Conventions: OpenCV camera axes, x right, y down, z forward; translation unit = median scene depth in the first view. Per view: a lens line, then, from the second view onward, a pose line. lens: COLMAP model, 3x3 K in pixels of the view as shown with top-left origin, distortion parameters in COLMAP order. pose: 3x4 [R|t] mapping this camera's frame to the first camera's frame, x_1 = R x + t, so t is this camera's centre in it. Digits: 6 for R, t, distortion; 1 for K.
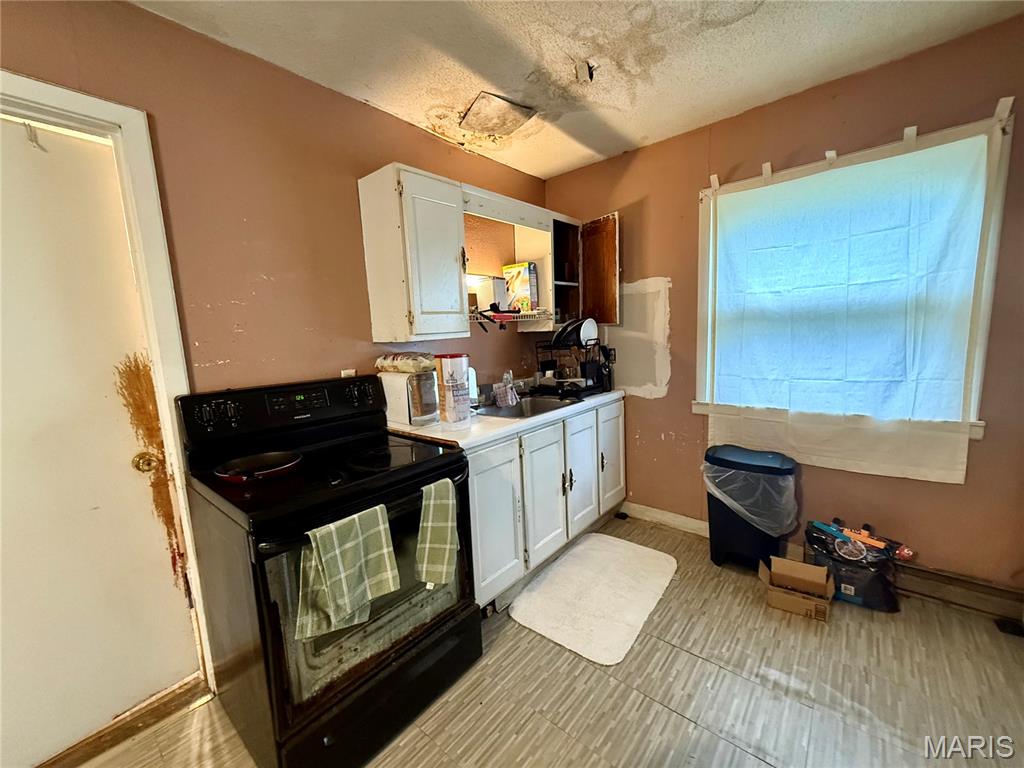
lens RADIAL K [[409.0, 0, 514.7], [0, 409.0, 385.0], [0, 0, 1]] dist [-0.000968, -0.000047]
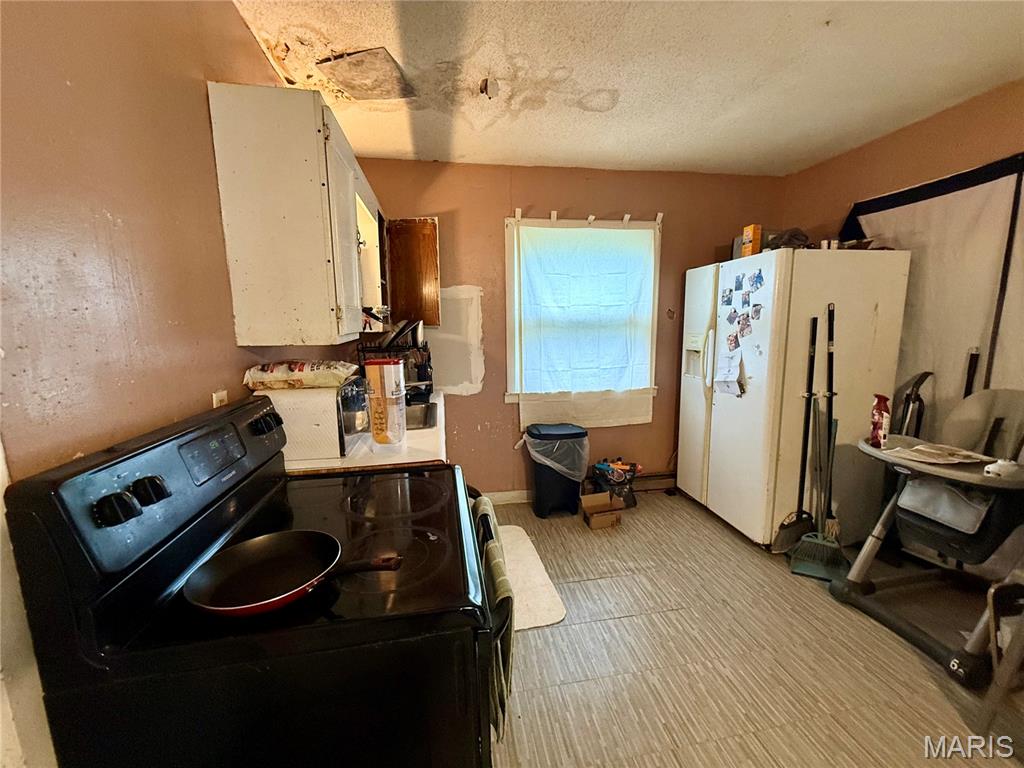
lens RADIAL K [[409.0, 0, 515.9], [0, 409.0, 385.0], [0, 0, 1]] dist [-0.000968, -0.000047]
pose [[0.637462, -0.081188, 0.766193, -0.555559], [0.084735, 0.995788, 0.035018, -0.028298], [-0.765808, 0.042600, 0.641656, 0.255643]]
